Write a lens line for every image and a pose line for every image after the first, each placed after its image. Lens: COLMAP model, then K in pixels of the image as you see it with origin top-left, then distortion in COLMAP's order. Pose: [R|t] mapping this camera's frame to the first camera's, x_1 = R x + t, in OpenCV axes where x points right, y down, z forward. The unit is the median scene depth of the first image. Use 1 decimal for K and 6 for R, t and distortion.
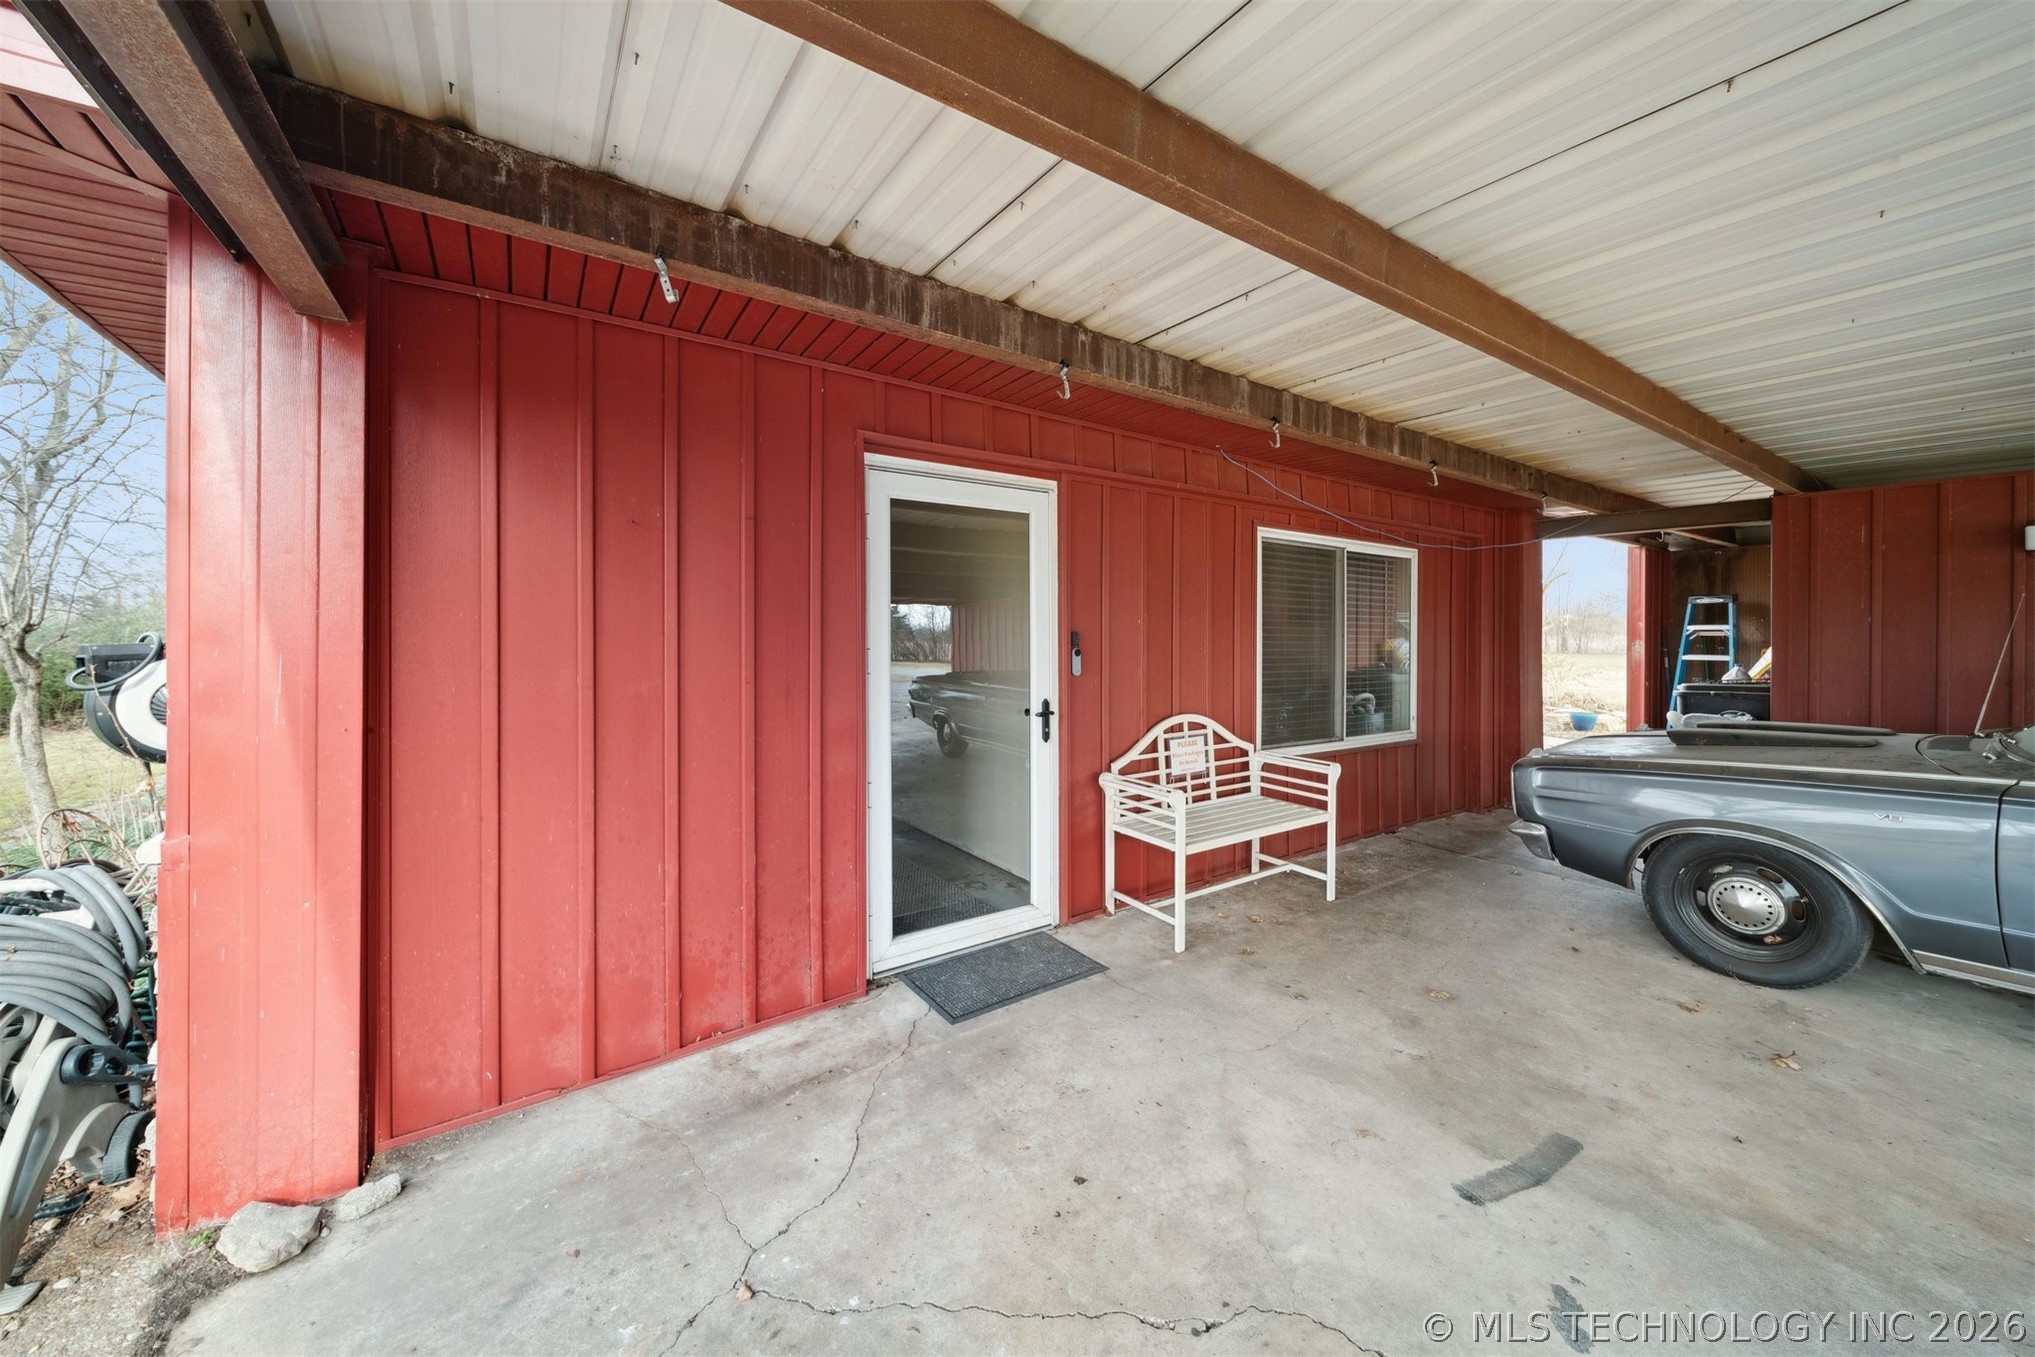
lens RADIAL K [[724.0, 0, 1005.0], [0, 724.0, 643.8], [0, 0, 1]] dist [-0.000490, -0.000078]
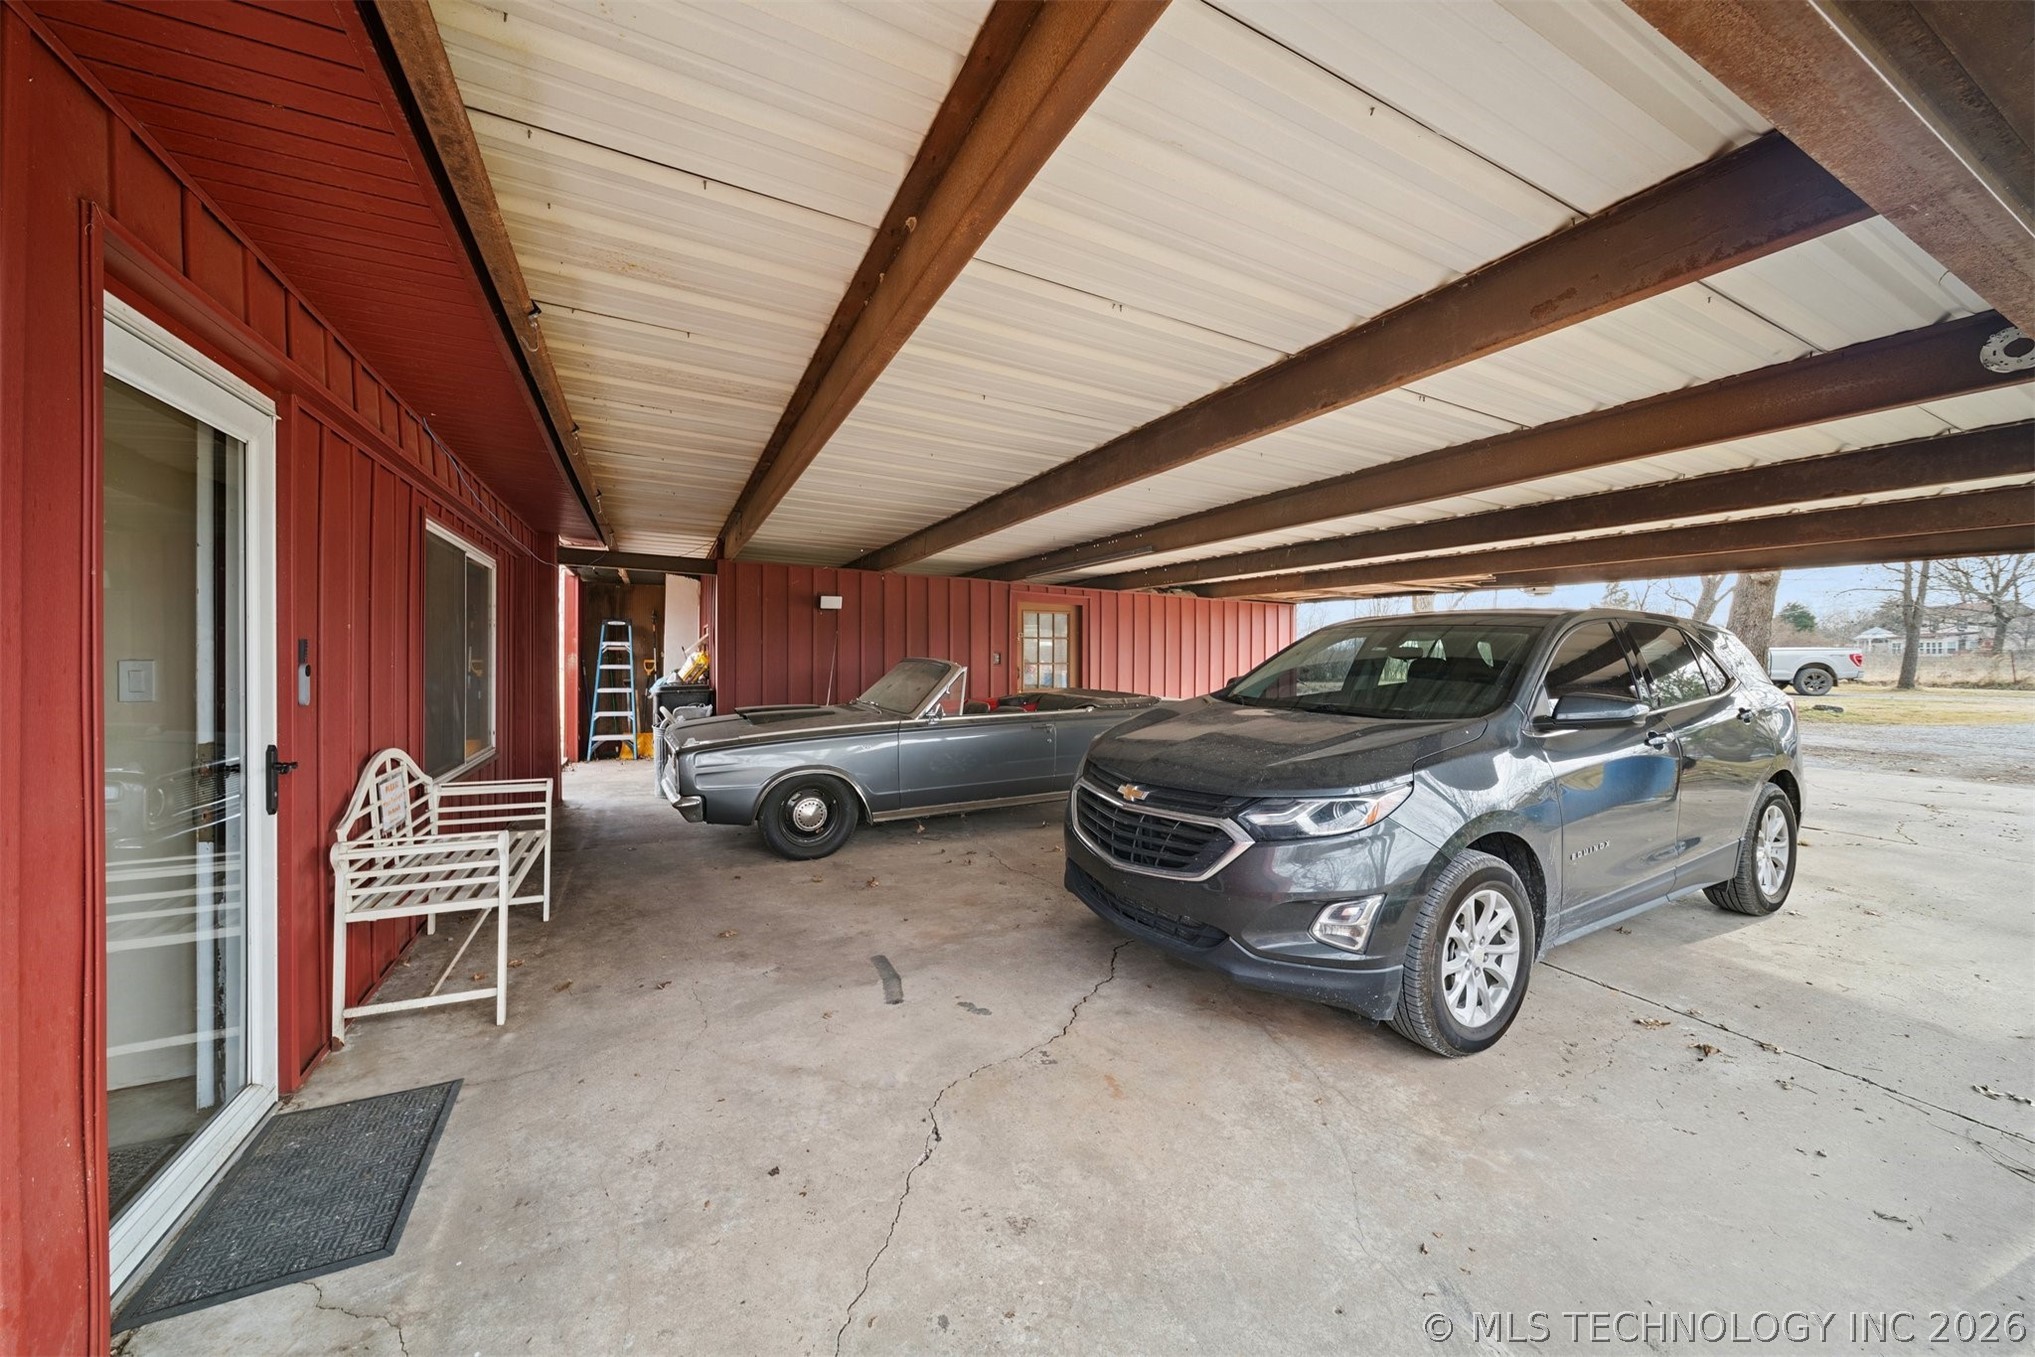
lens RADIAL K [[724.0, 0, 1005.0], [0, 724.0, 643.8], [0, 0, 1]] dist [-0.000490, -0.000078]
pose [[0.127195, 0.018074, 0.991713, -0.485062], [-0.002558, 0.999837, -0.017894, -0.001540], [-0.991874, -0.000261, 0.127221, 0.287762]]
